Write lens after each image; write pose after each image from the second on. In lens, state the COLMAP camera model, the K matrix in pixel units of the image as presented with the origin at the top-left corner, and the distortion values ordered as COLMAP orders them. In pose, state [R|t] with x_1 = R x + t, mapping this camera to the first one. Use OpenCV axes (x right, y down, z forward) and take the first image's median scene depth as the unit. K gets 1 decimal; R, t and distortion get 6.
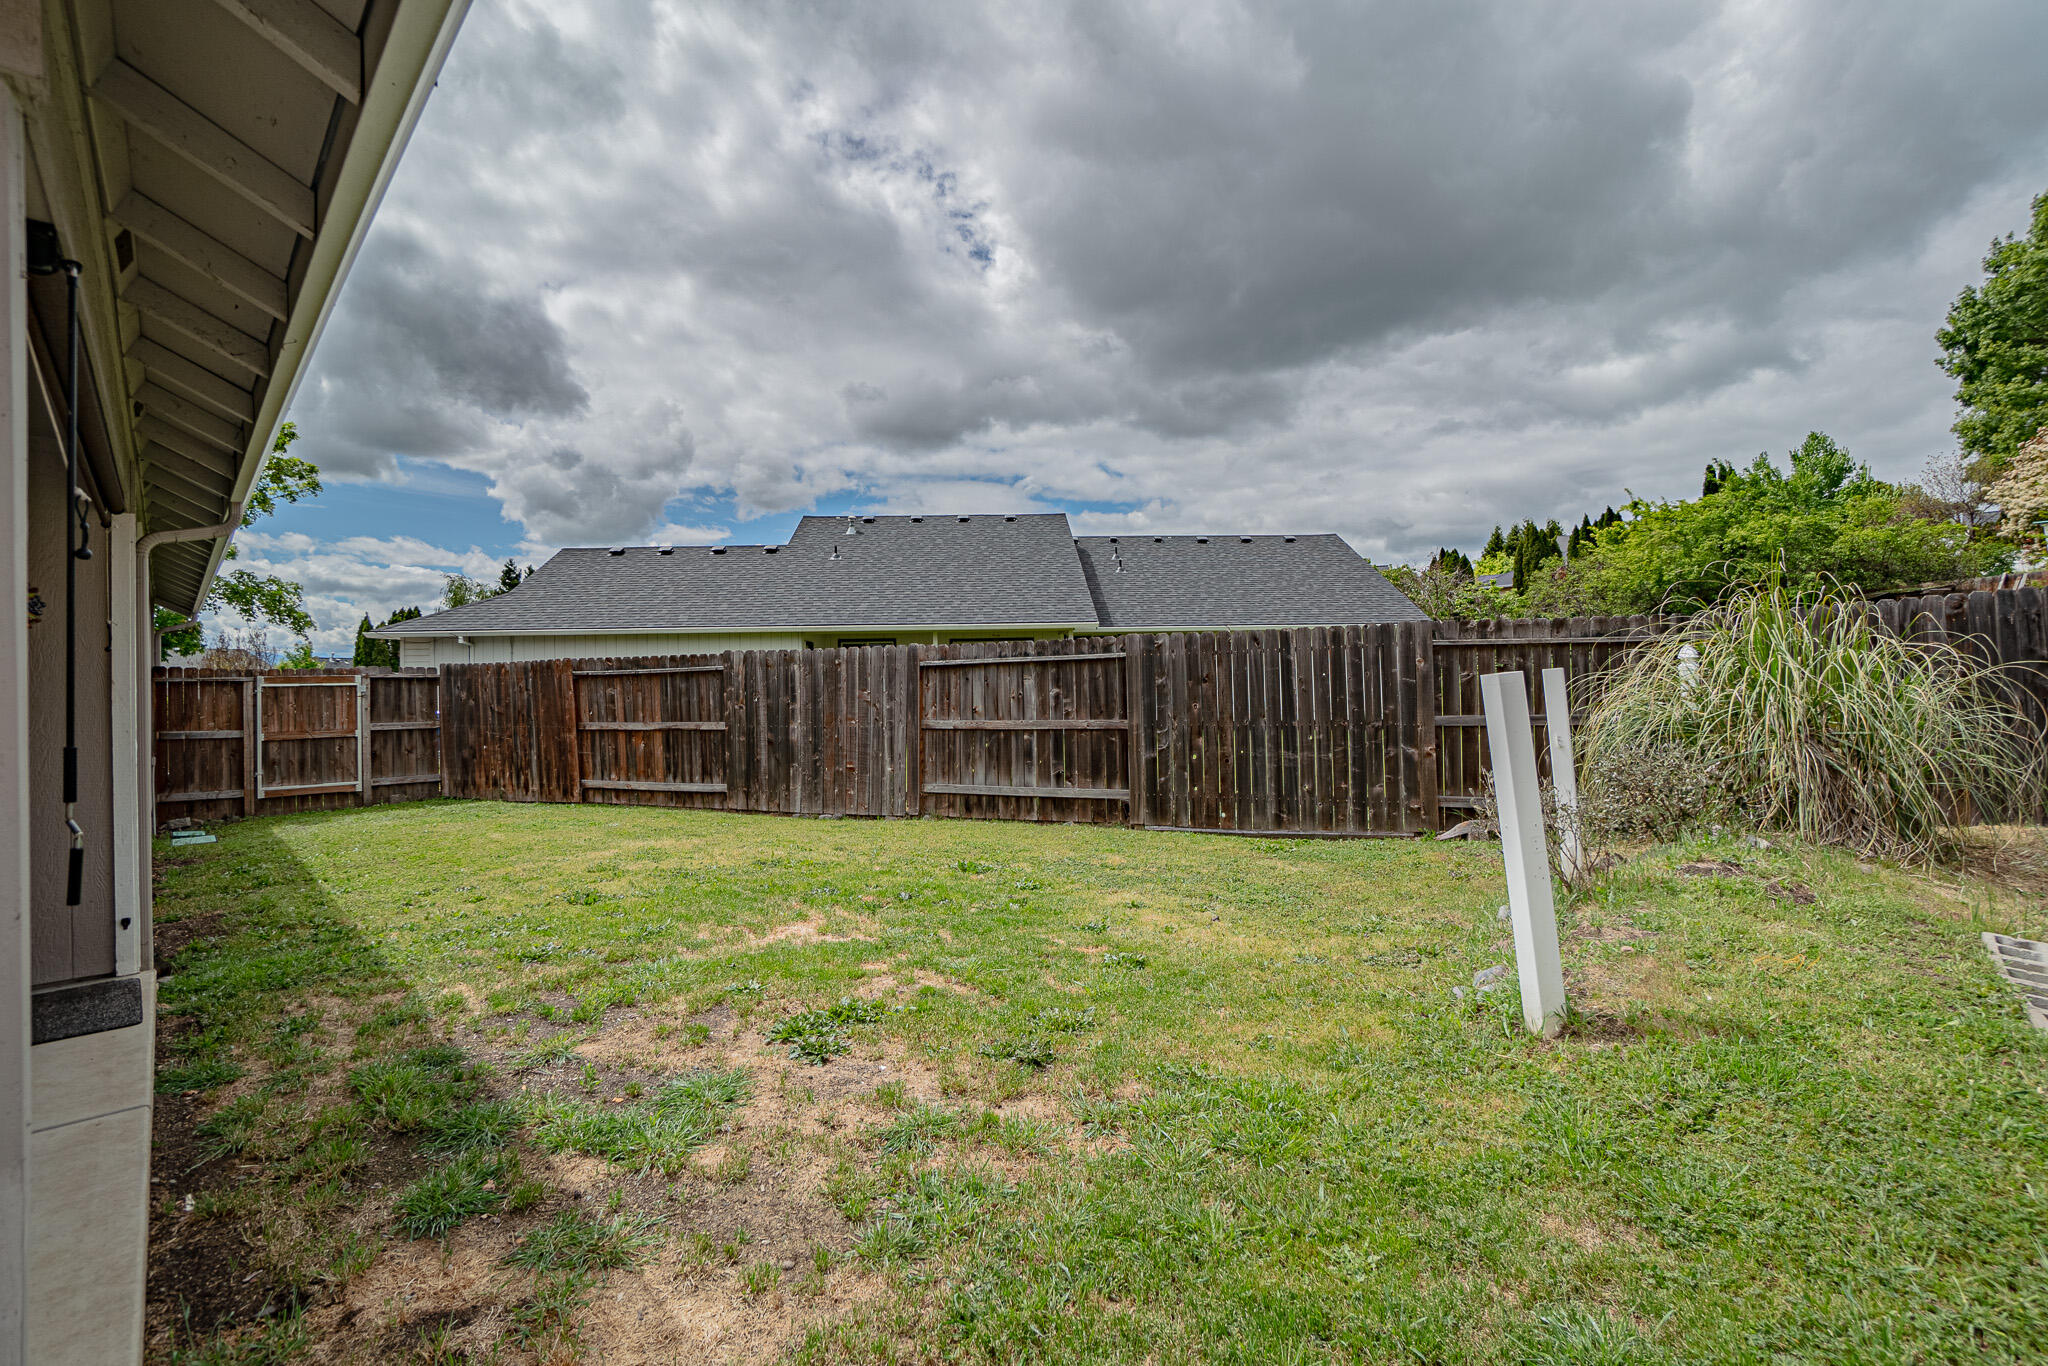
lens RADIAL K [[928.6, 0, 1024.0], [0, 928.6, 683.0], [0, 0, 1]] dist [-0.040240, 0.000313]
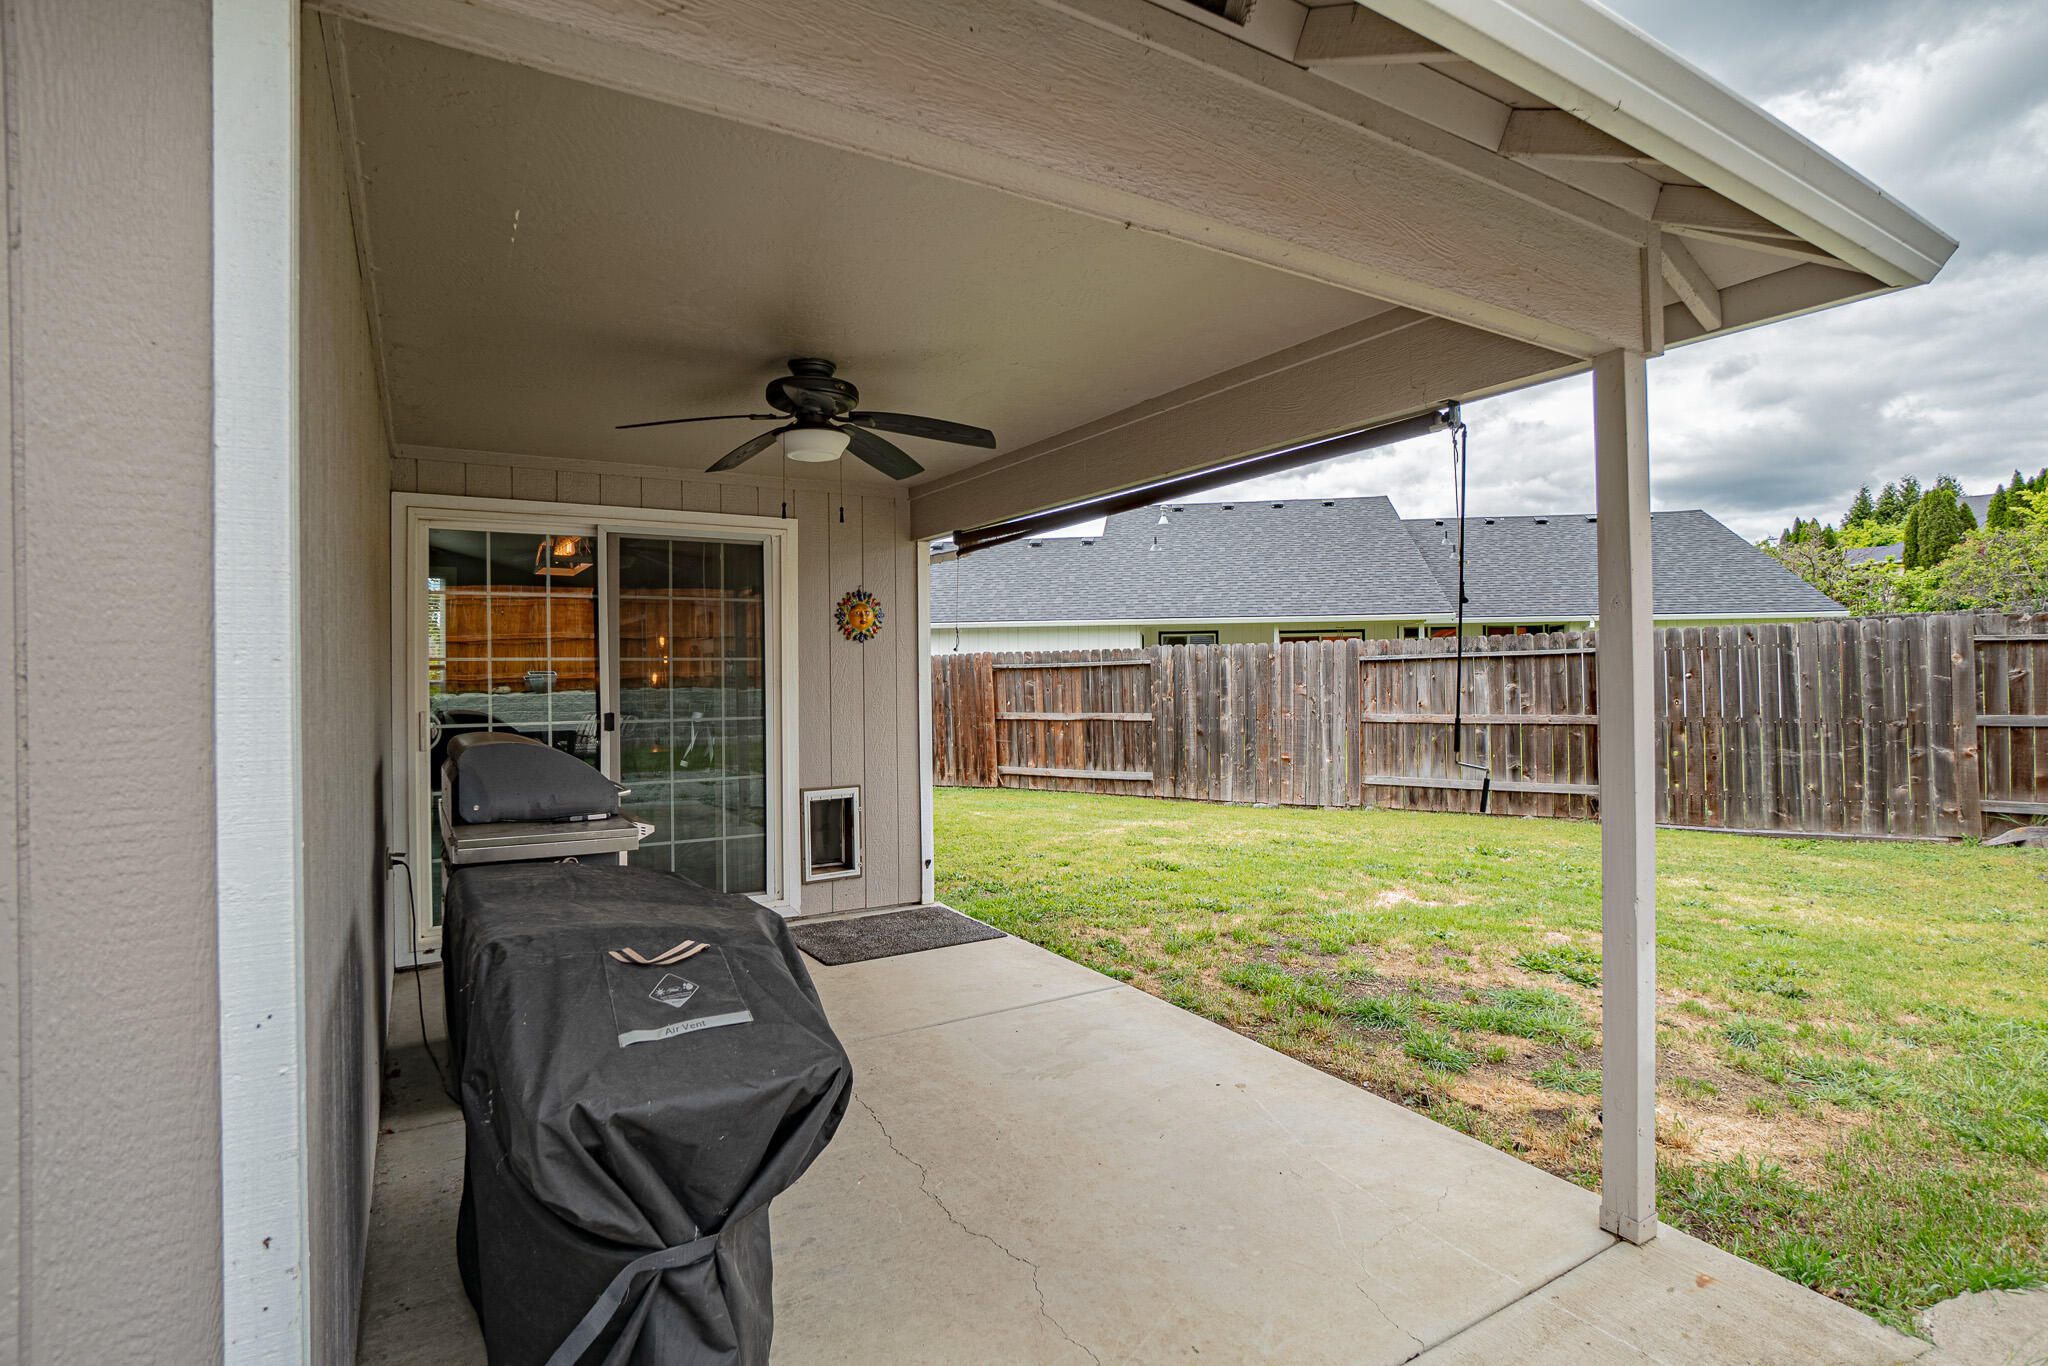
lens RADIAL K [[1003.4, 0, 1069.8], [0, 1003.4, 680.8], [0, 0, 1]] dist [0.001813, 0.001087]
pose [[0.983286, 0.005832, -0.181976, -0.230179], [-0.004924, 0.999973, 0.005439, -0.000471], [0.182002, -0.004452, 0.983288, -0.154493]]
